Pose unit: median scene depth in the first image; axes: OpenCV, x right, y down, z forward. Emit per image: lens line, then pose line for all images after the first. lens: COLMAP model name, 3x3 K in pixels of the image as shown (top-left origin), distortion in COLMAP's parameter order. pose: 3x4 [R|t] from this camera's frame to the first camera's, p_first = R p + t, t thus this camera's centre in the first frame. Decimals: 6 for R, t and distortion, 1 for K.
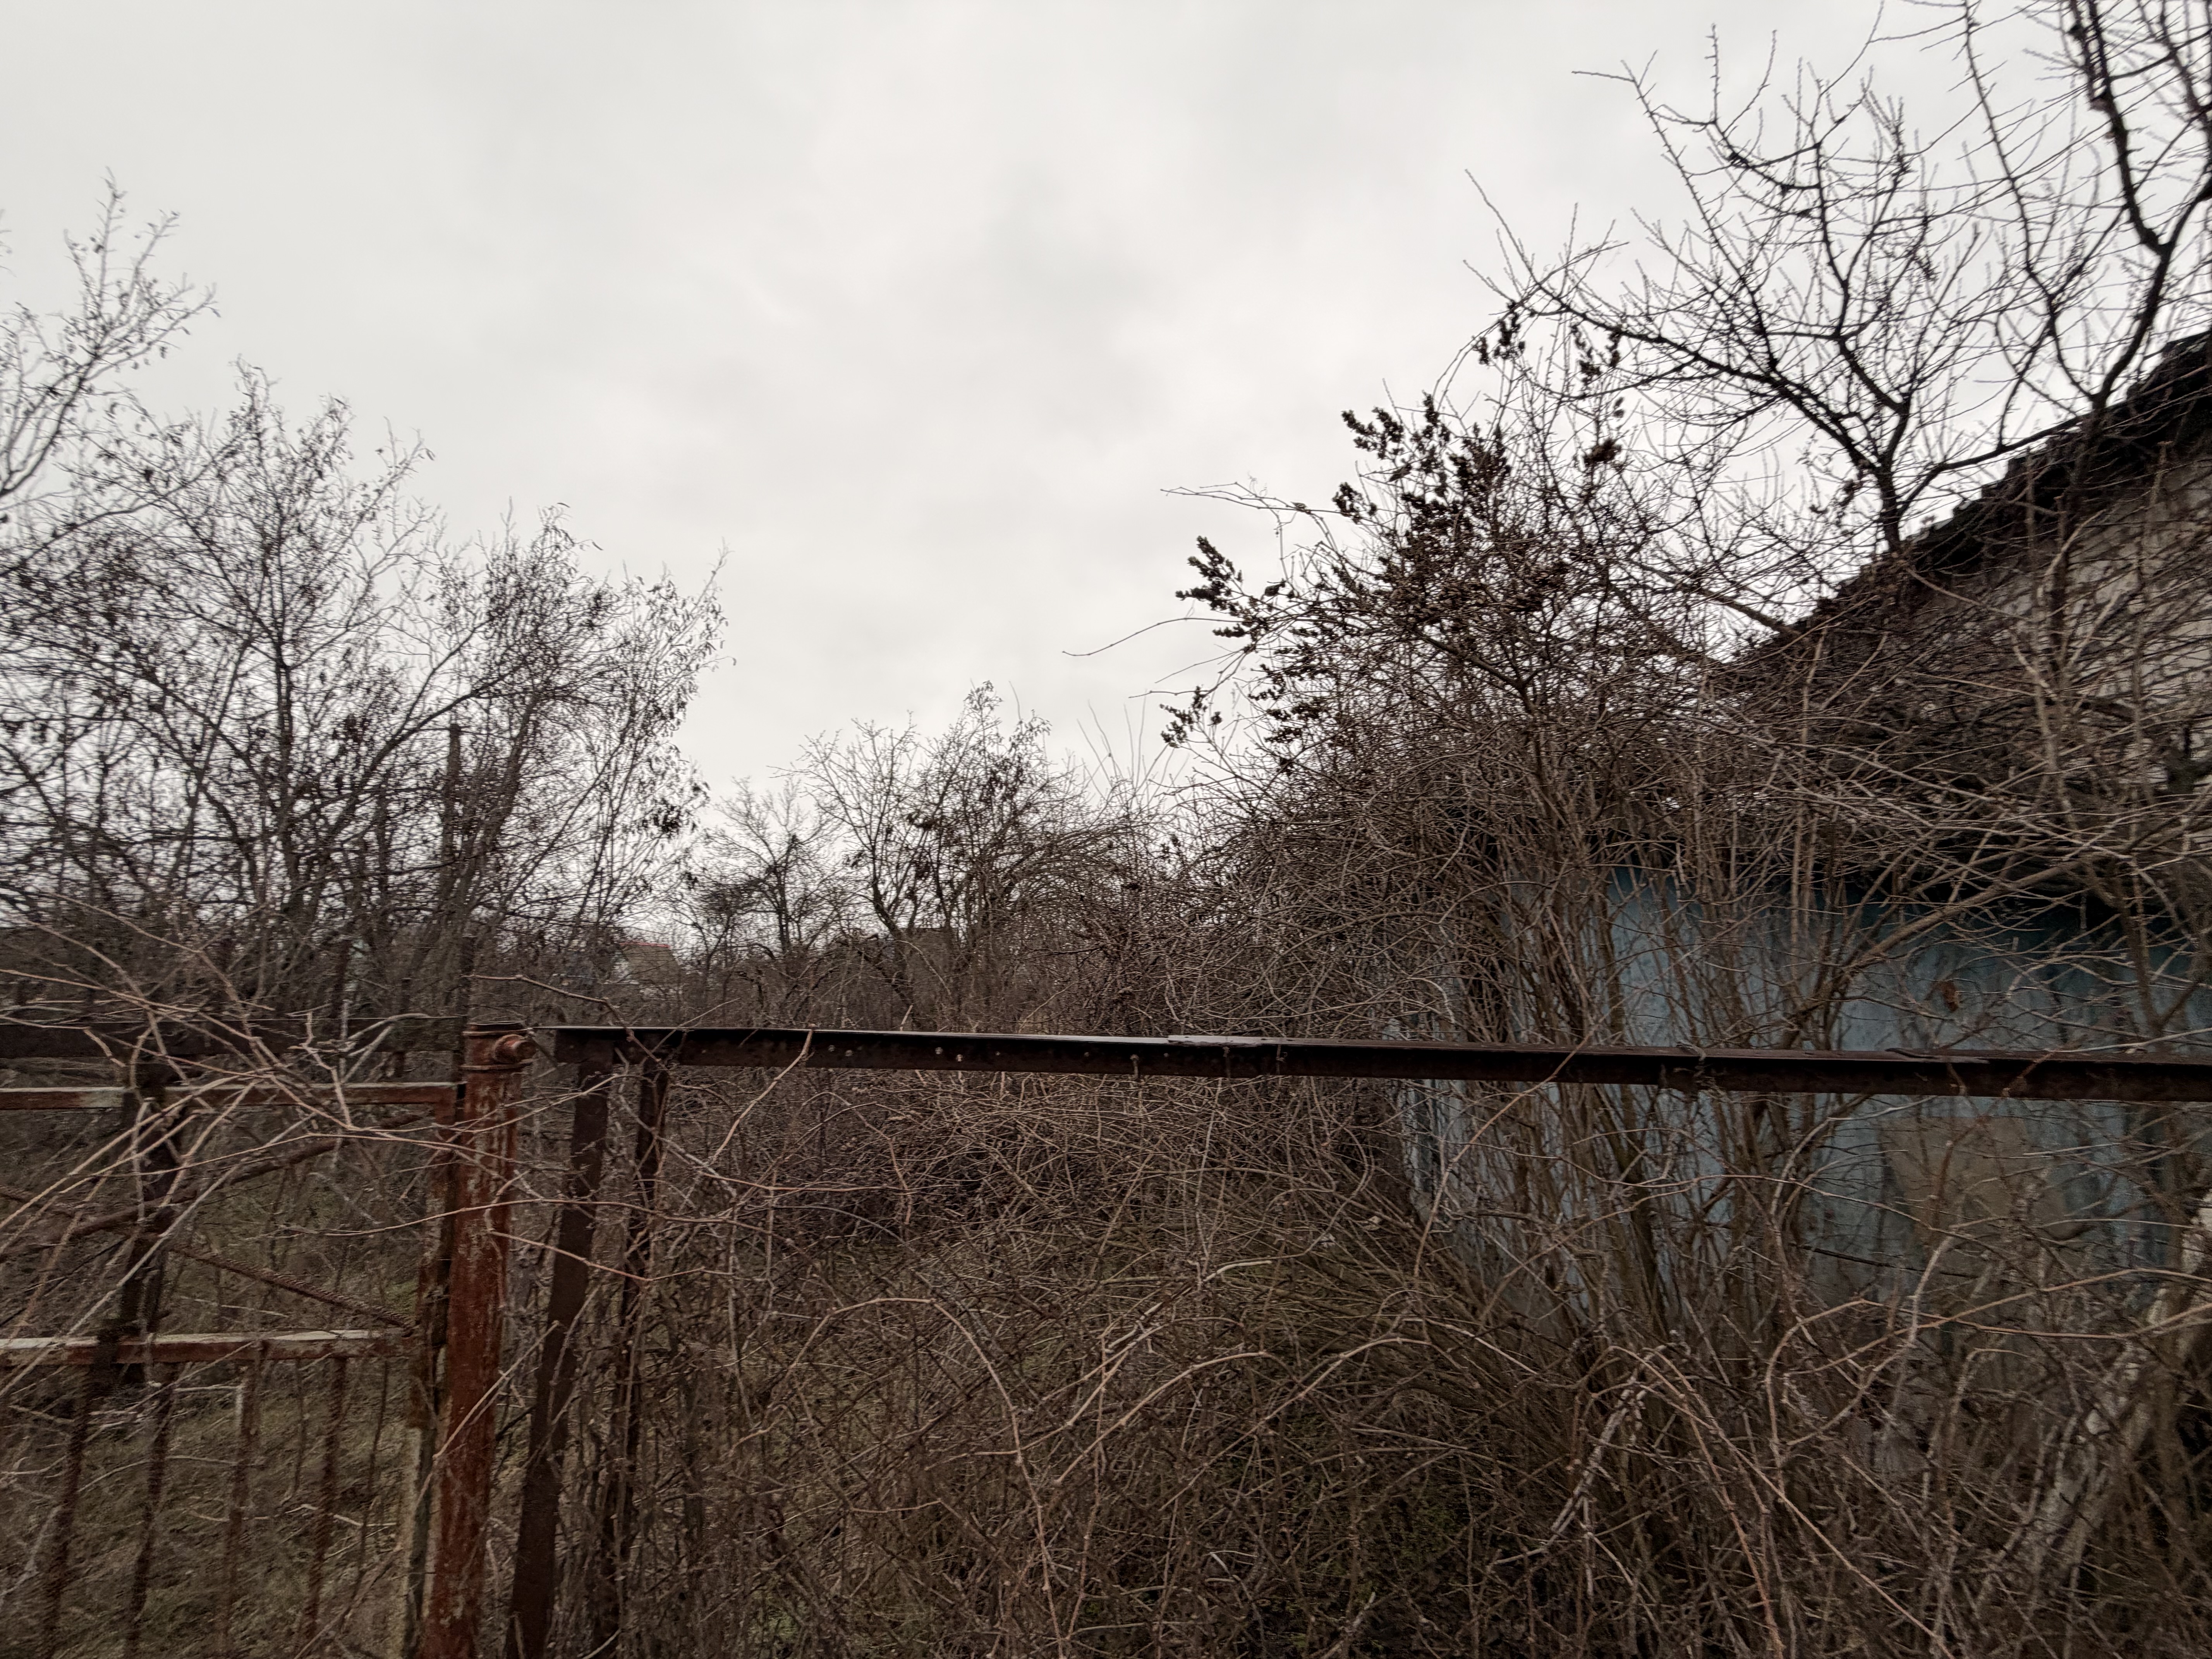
lens RADIAL K [[879.2, 0, 1099.6], [0, 879.2, 821.4], [0, 0, 1]] dist [0.000900, -0.000446]
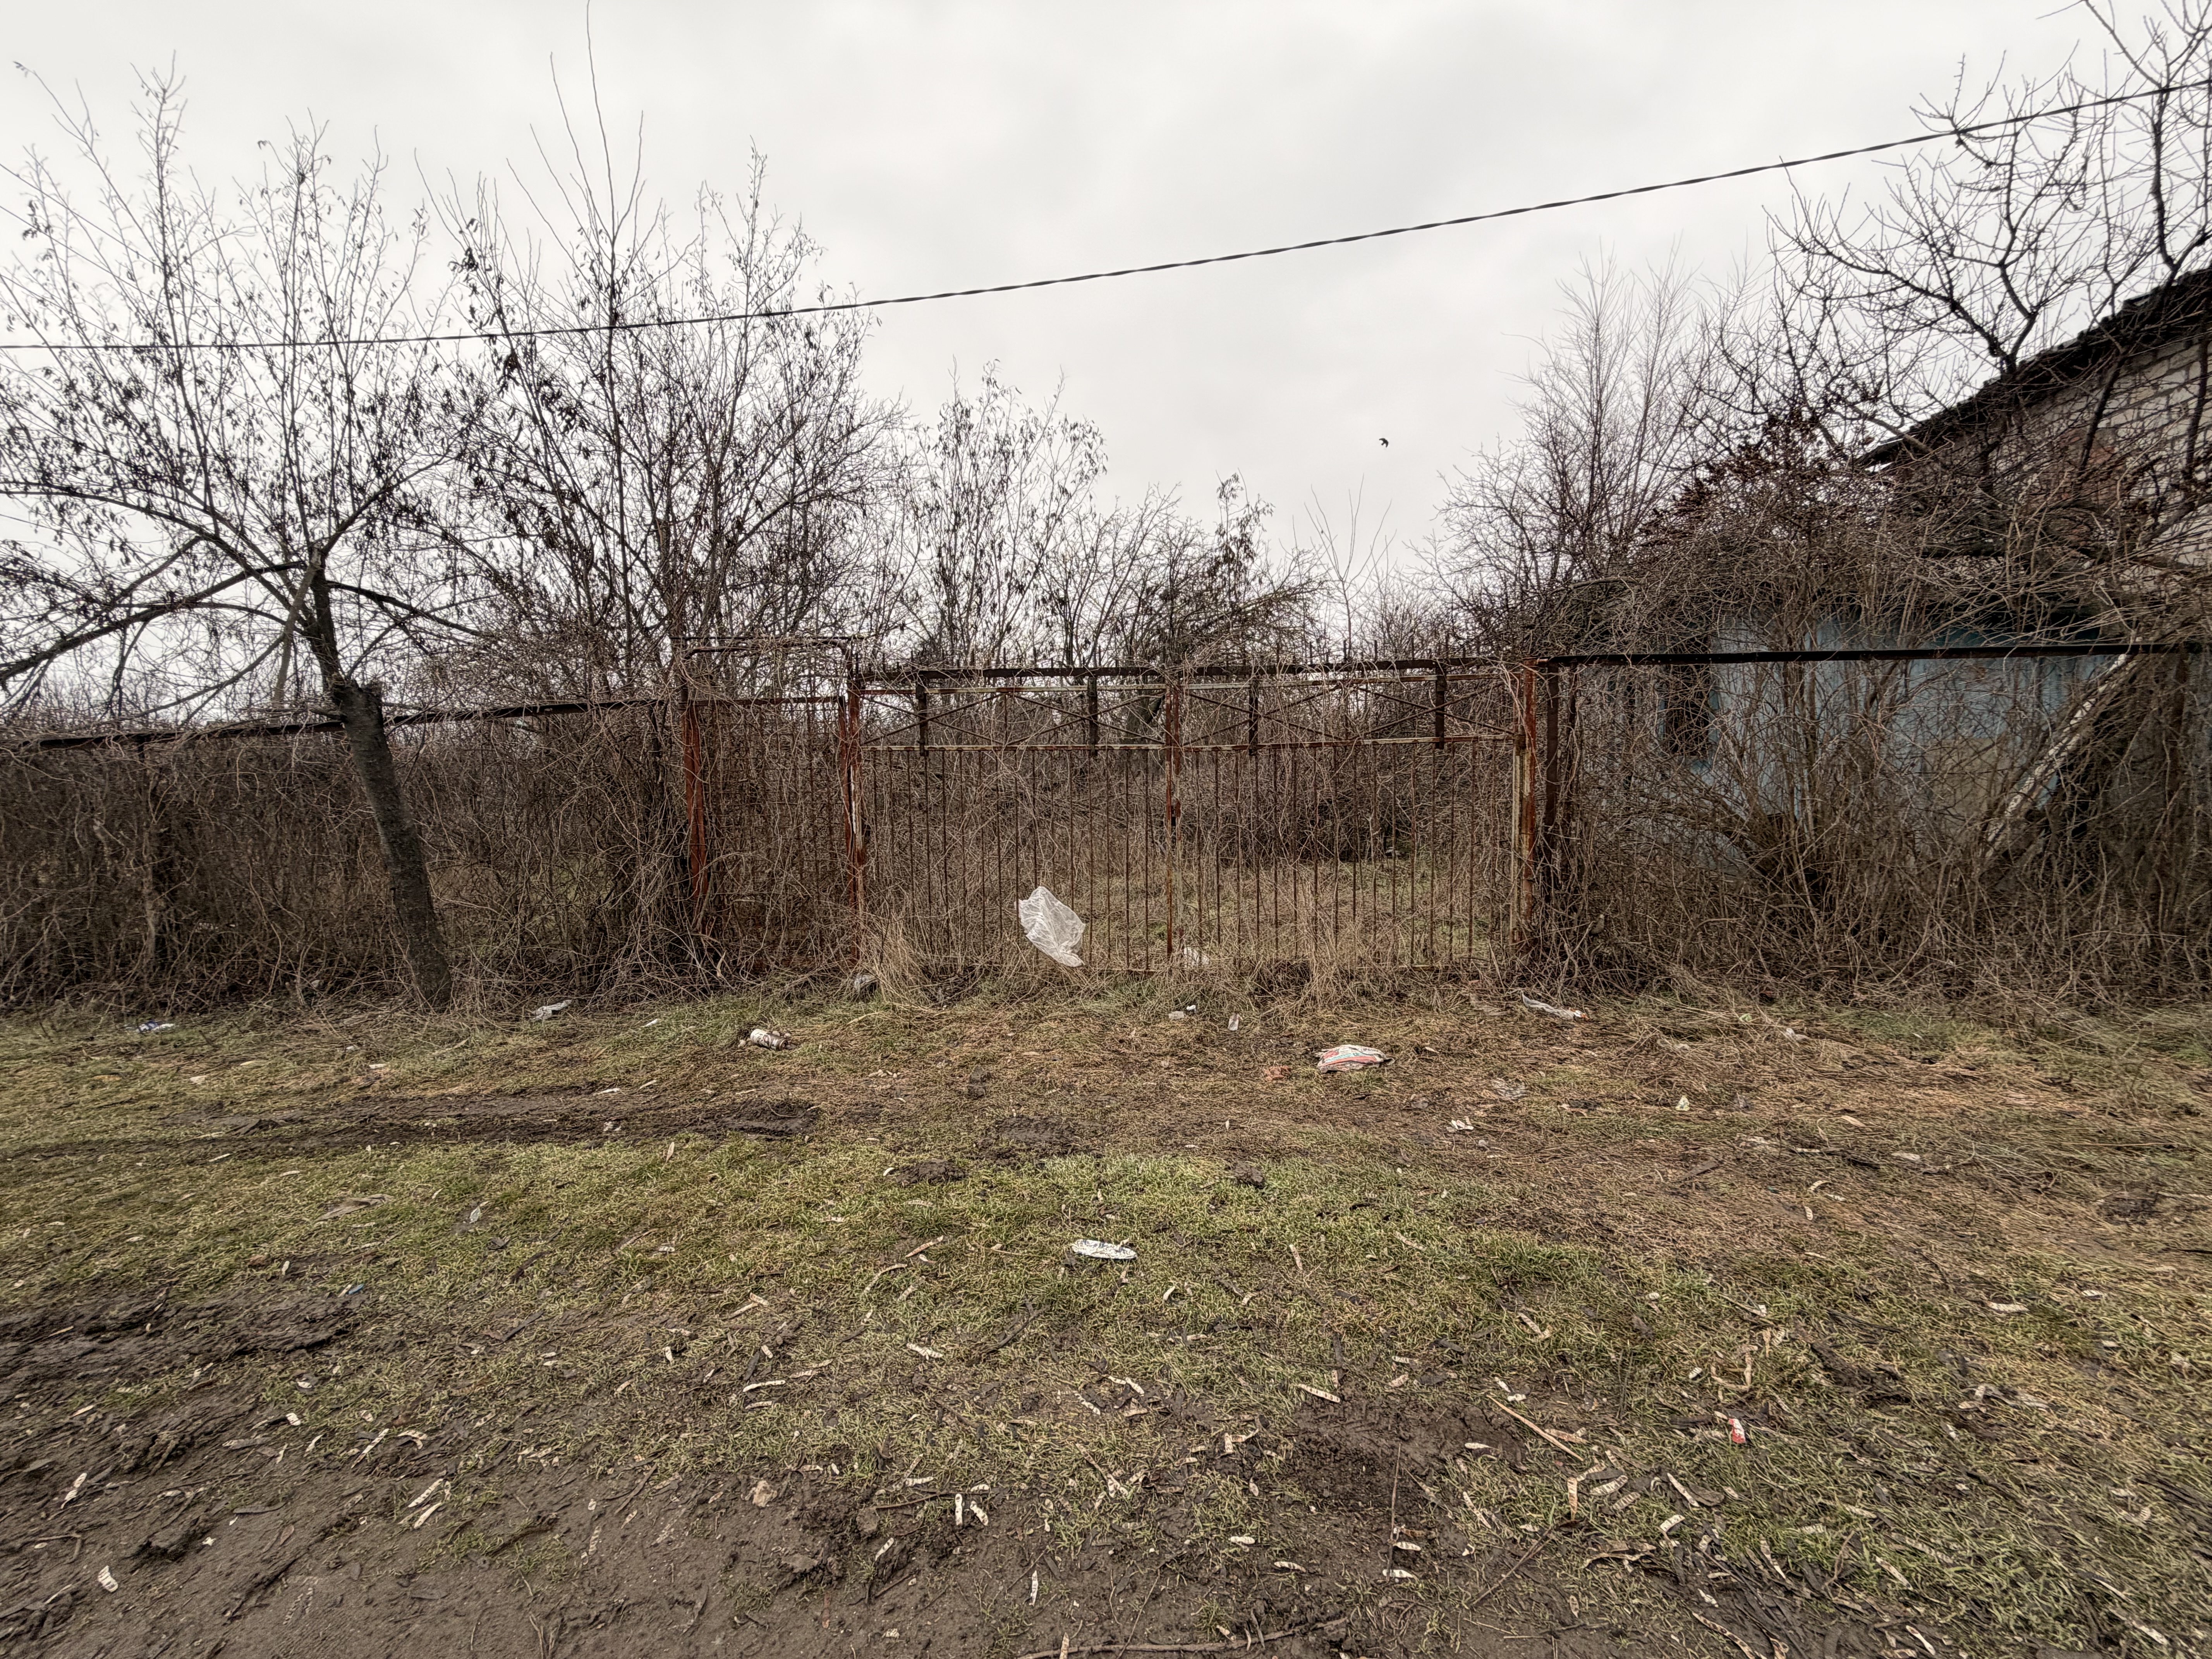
lens RADIAL K [[879.2, 0, 1099.6], [0, 879.2, 821.4], [0, 0, 1]] dist [0.000900, -0.000446]
pose [[0.997773, -0.018083, -0.064196, -0.595154], [0.033871, 0.966561, 0.254190, -0.025707], [0.057453, -0.255799, 0.965021, -0.747553]]
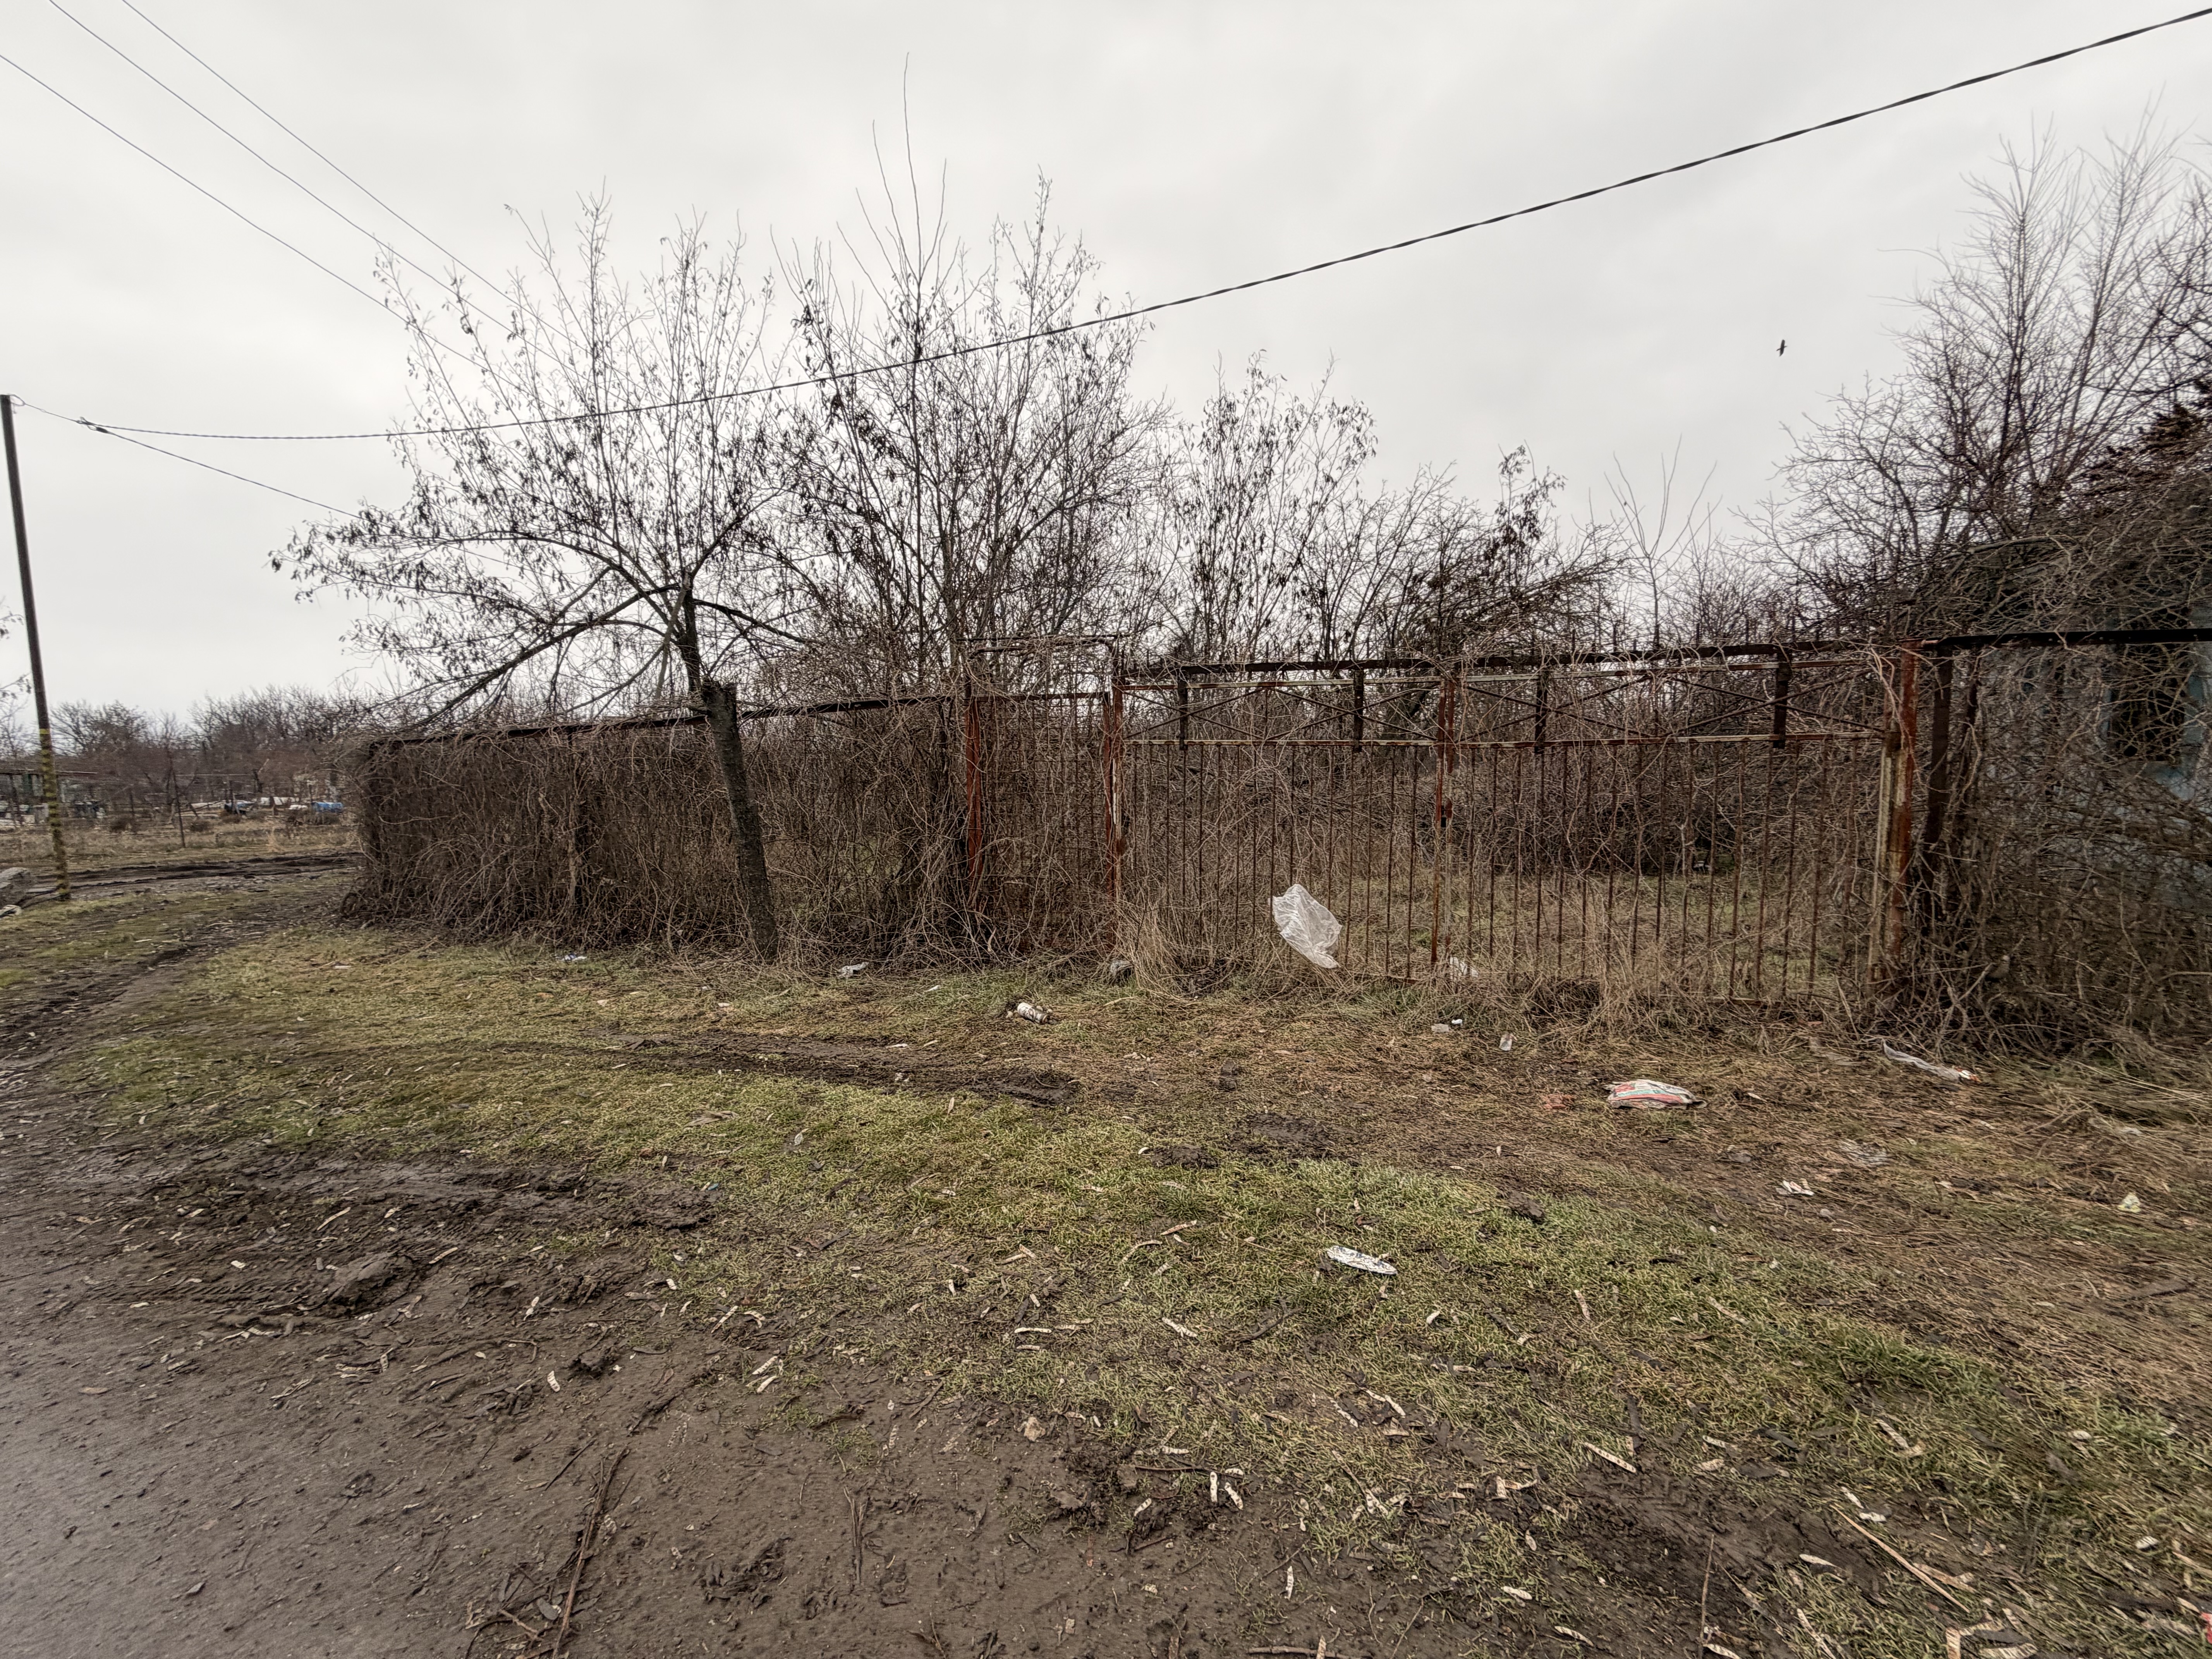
lens RADIAL K [[879.2, 0, 1097.8], [0, 879.2, 822.2], [0, 0, 1]] dist [0.000477, -0.000040]
pose [[0.941601, 0.015648, -0.336367, -0.608339], [0.071602, 0.966771, 0.245412, -0.026313], [0.329030, -0.255165, 0.909192, -0.755341]]
